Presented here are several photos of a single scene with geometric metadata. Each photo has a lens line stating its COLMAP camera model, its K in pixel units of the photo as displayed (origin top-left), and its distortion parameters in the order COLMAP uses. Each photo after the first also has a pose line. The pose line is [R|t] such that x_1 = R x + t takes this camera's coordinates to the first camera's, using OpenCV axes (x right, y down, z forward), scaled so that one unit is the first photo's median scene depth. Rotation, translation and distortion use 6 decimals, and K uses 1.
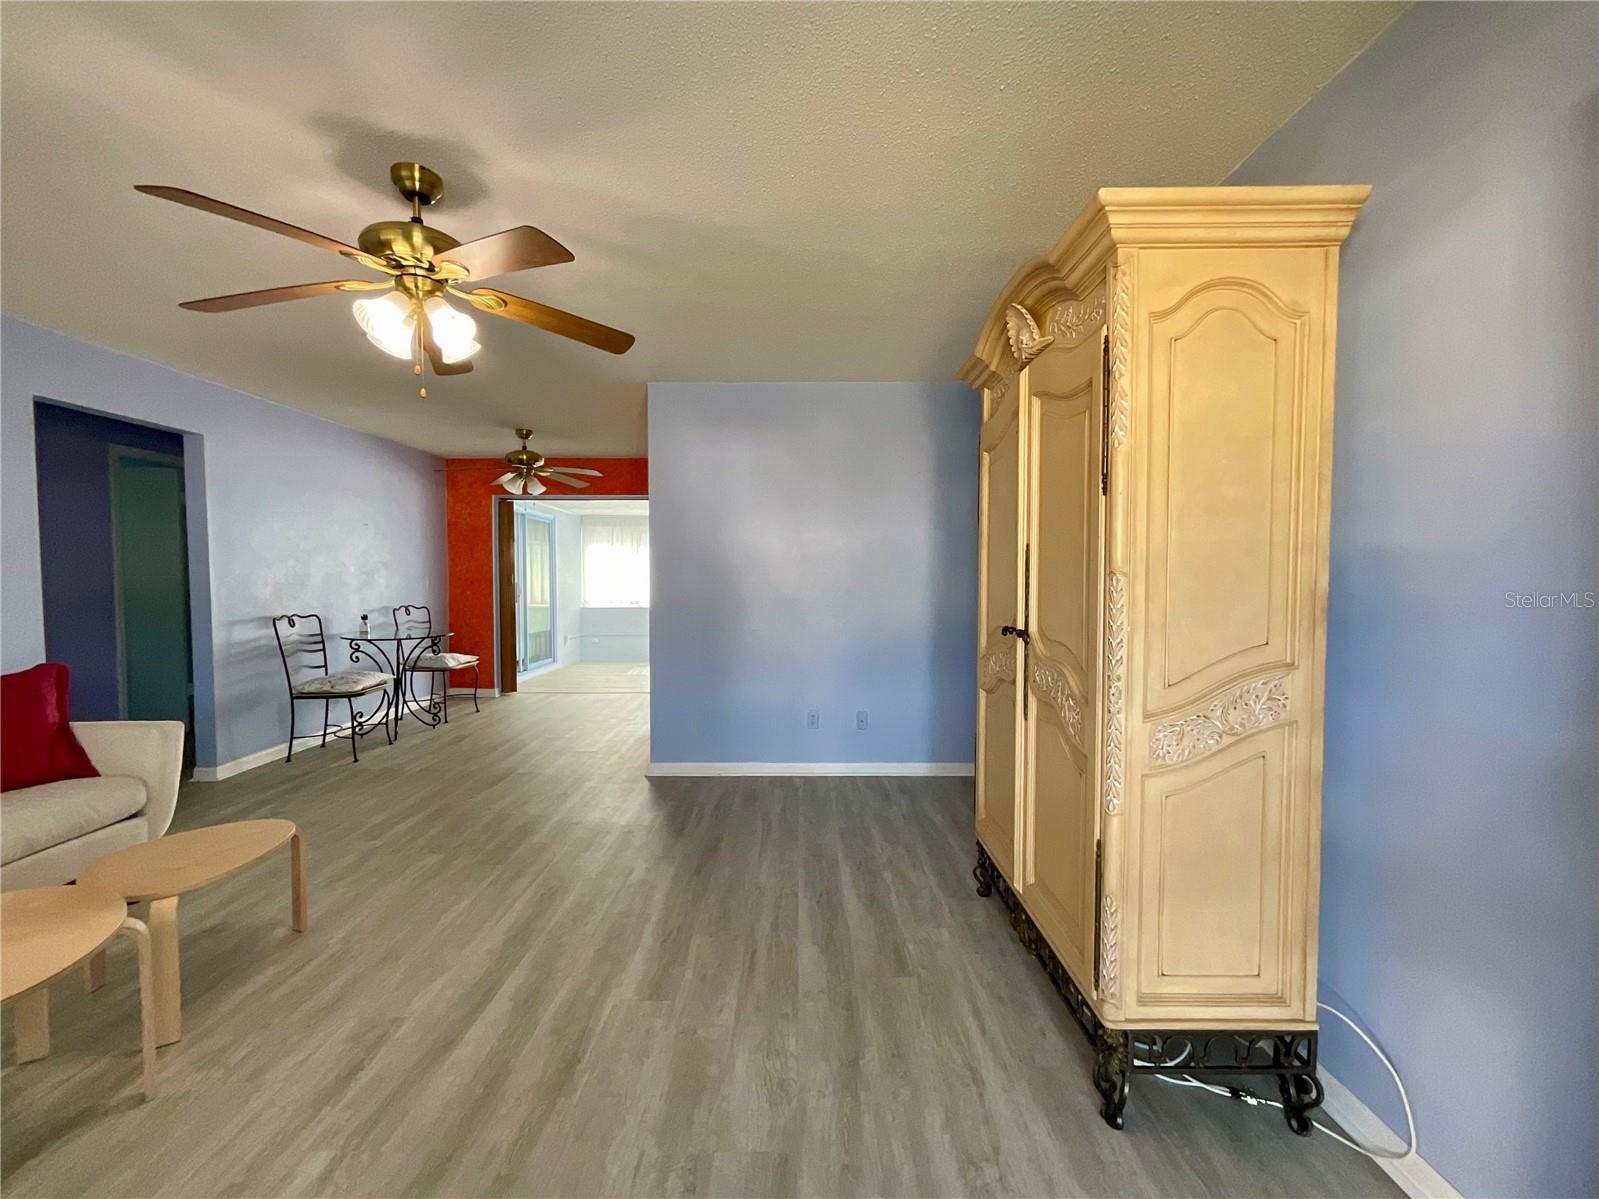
lens RADIAL K [[656.1, 0, 789.9], [0, 656.1, 598.4], [0, 0, 1]] dist [0.000733, 0.000206]
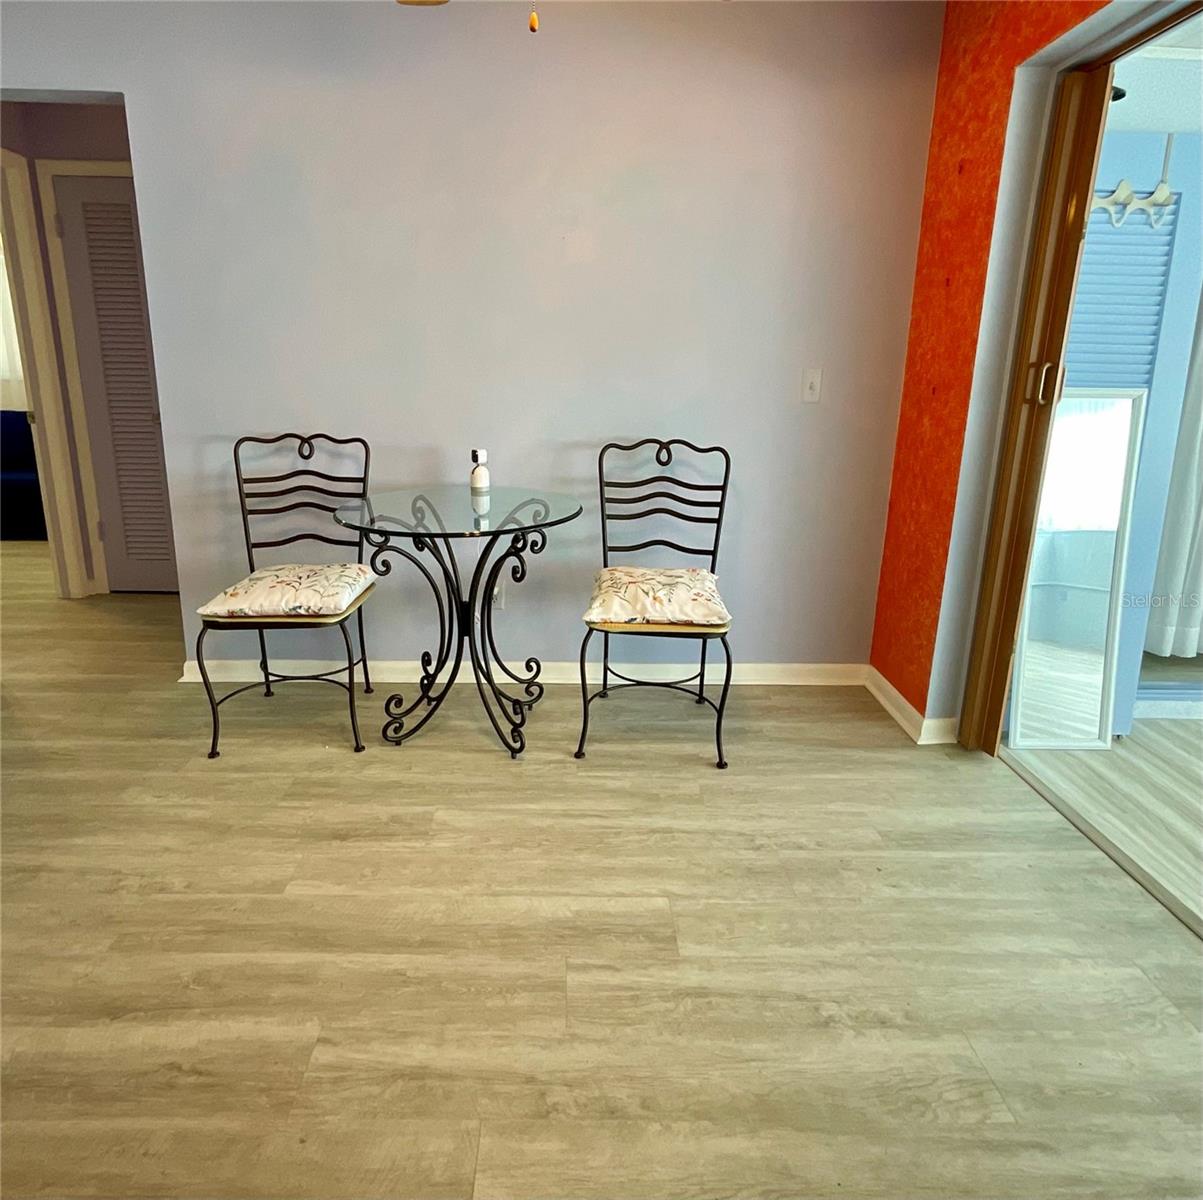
lens RADIAL K [[732.7, 0, 582.1], [0, 732.7, 549.4], [0, 0, 1]] dist [-0.005726, 0.002319]
pose [[0.027273, 0.236597, -0.971225, -0.197271], [-0.054953, 0.970472, 0.234871, -0.041042], [0.998116, 0.046966, 0.039470, 1.406569]]
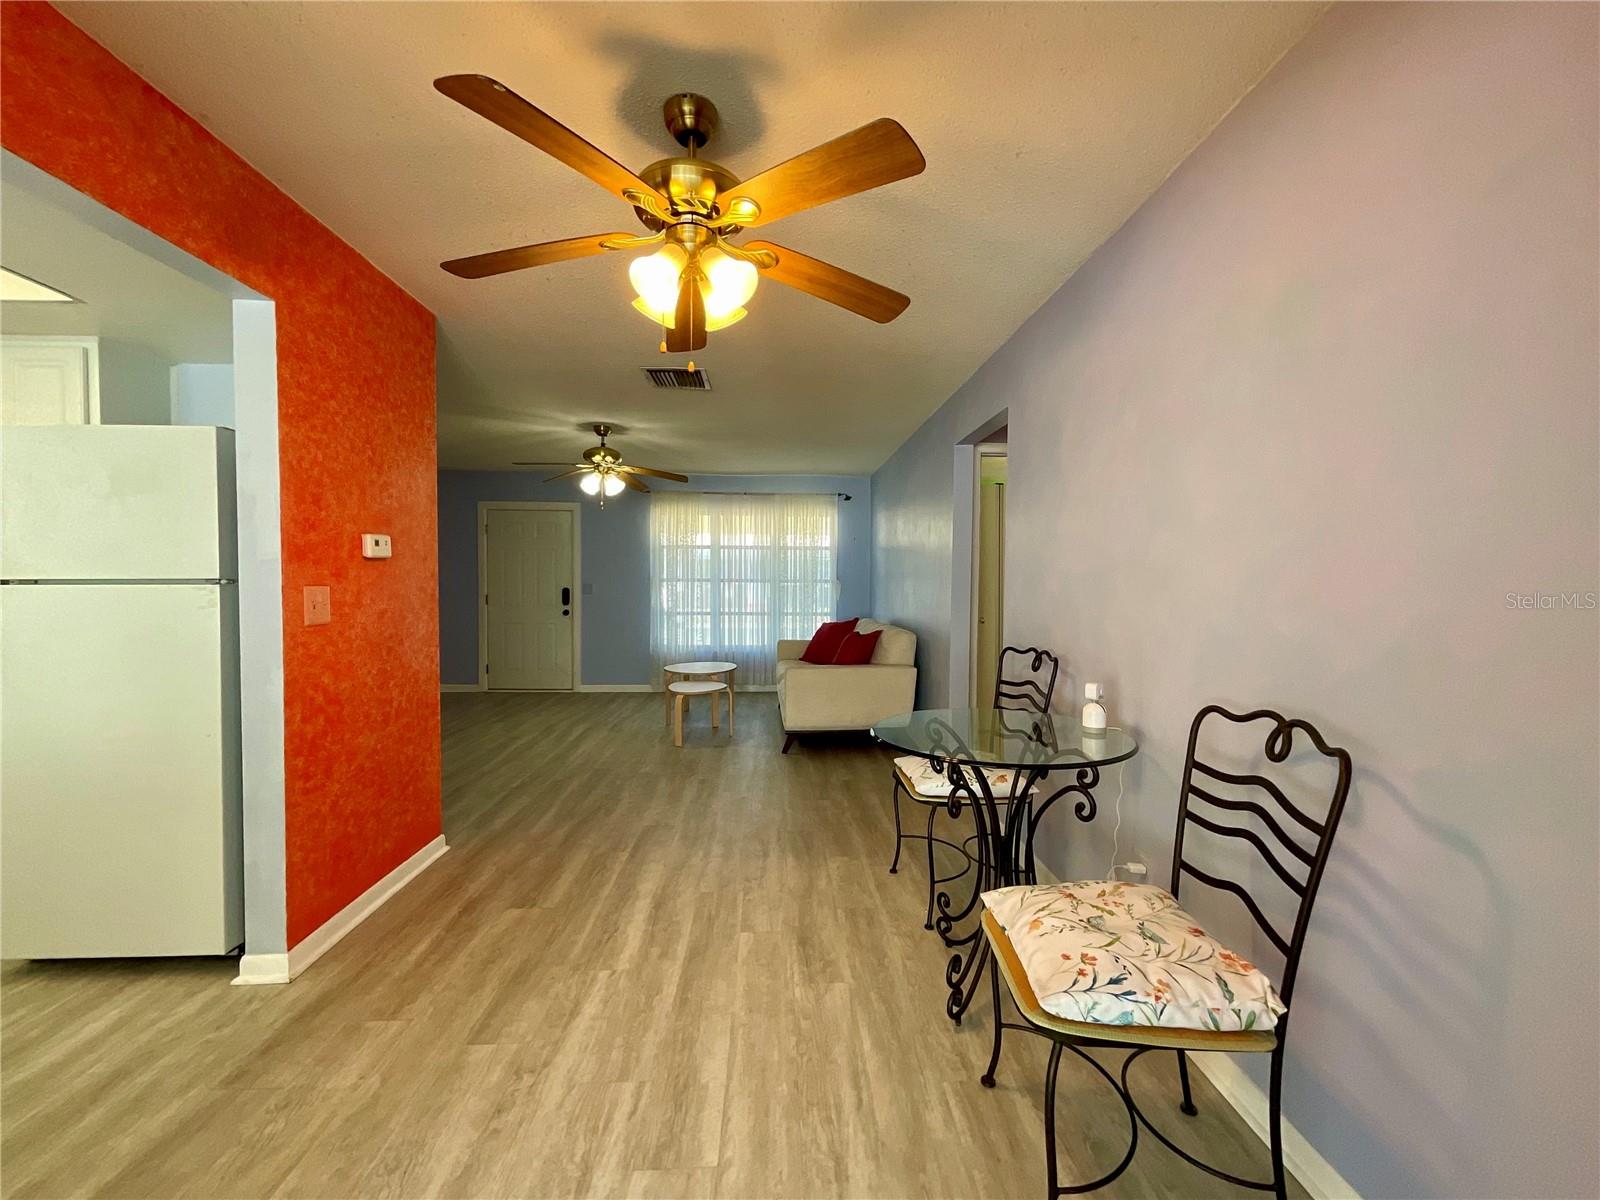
lens RADIAL K [[642.8, 0, 800.5], [0, 642.8, 600.8], [0, 0, 1]] dist [-0.000382, 0.000262]
pose [[-0.998466, -0.003226, -0.055281, -0.607380], [-0.006985, 0.997665, 0.067939, -0.065793], [0.054933, 0.068221, -0.996157, 1.821141]]
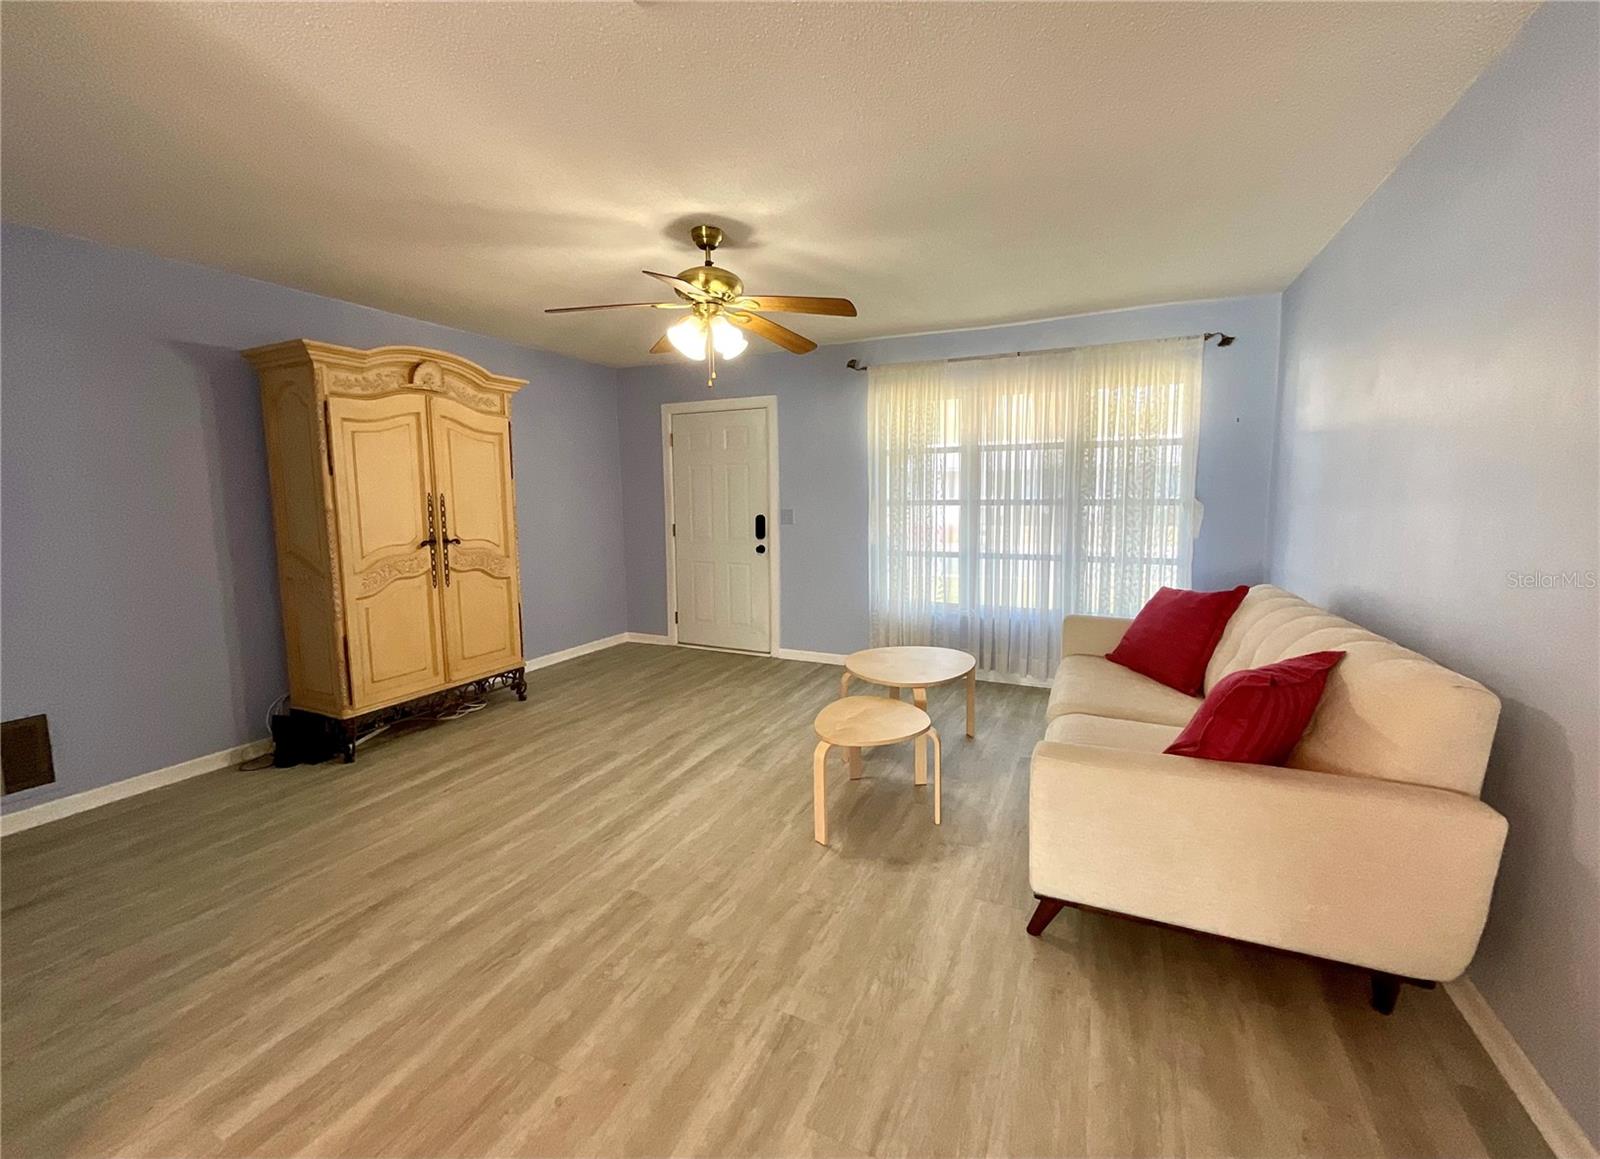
lens RADIAL K [[639.2, 0, 799.9], [0, 639.2, 558.0], [0, 0, 1]] dist [-0.001595, -0.000095]
pose [[-0.906941, -0.030281, 0.420167, -0.678009], [0.027770, 0.990946, 0.131359, -0.057943], [-0.420340, 0.130803, -0.897889, 1.127591]]
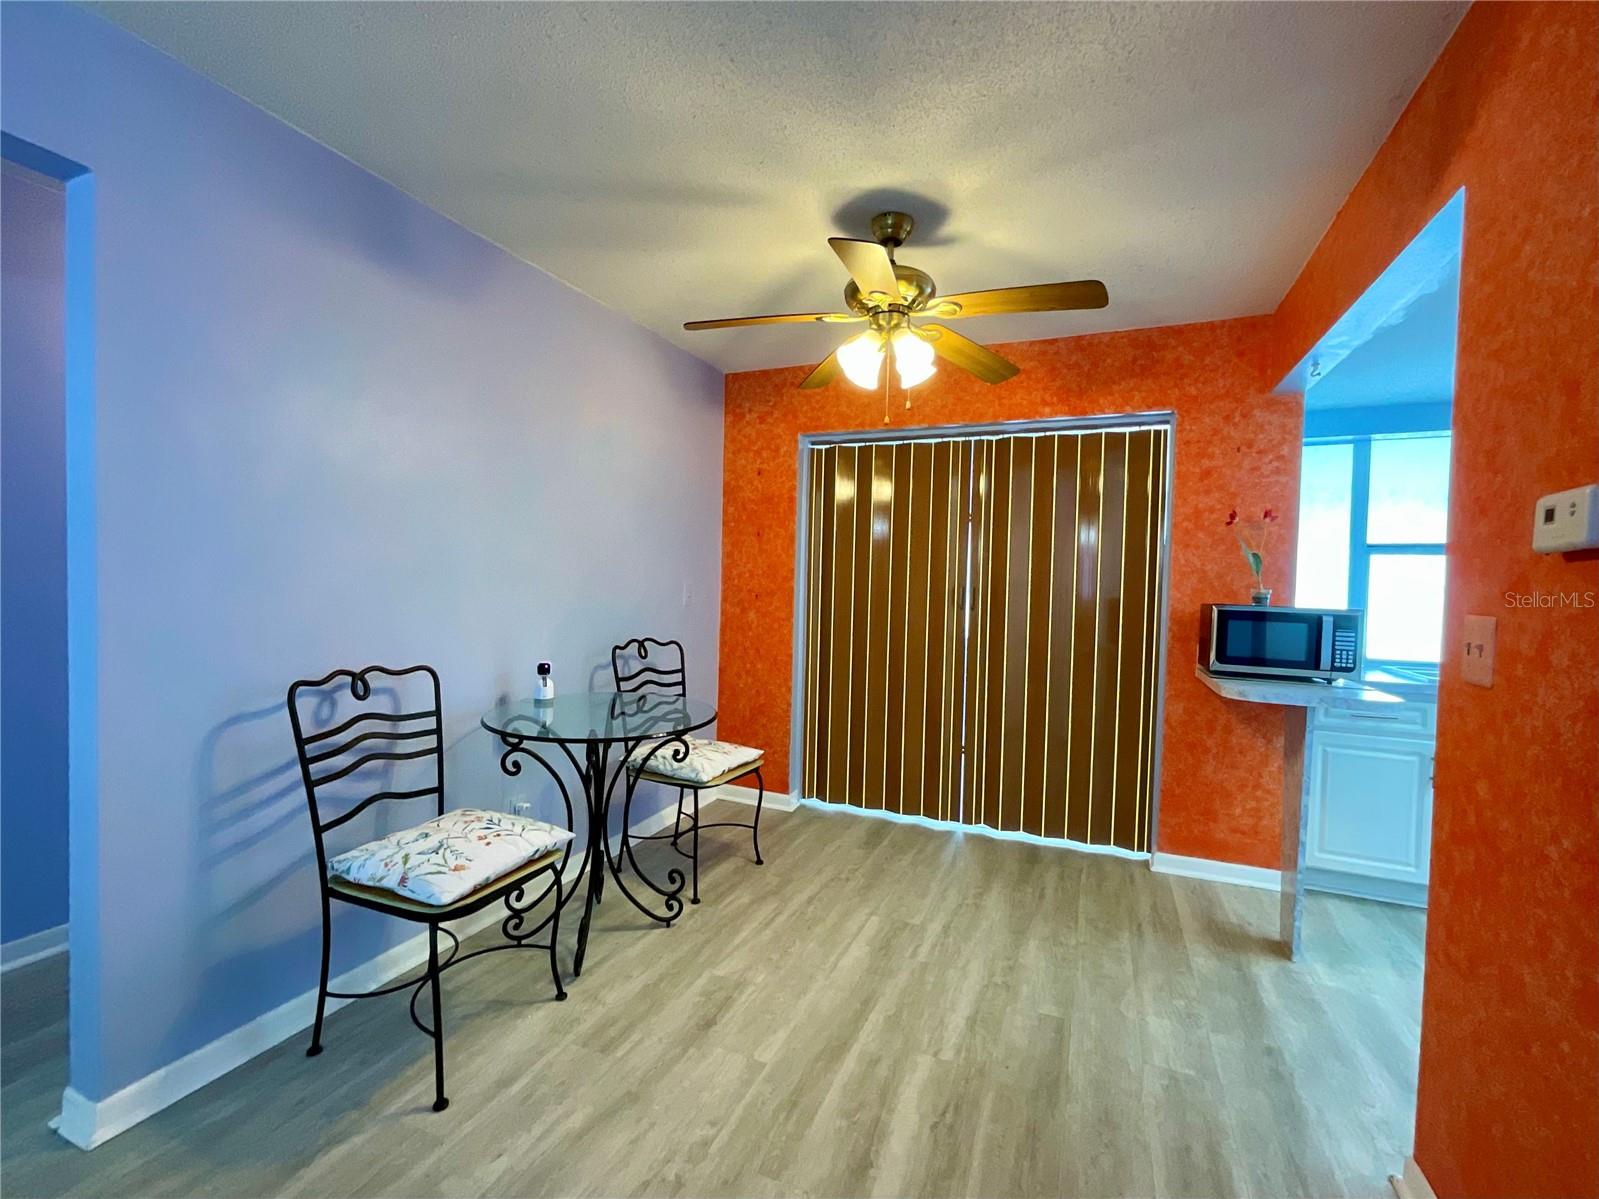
lens RADIAL K [[702.3, 0, 799.5], [0, 702.3, 599.5], [0, 0, 1]] dist [-0.000421, 0.000033]
pose [[0.923833, 0.032975, -0.381373, -0.396397], [-0.039652, 0.999167, -0.009659, -0.029830], [0.380737, 0.024045, 0.924371, 0.816453]]
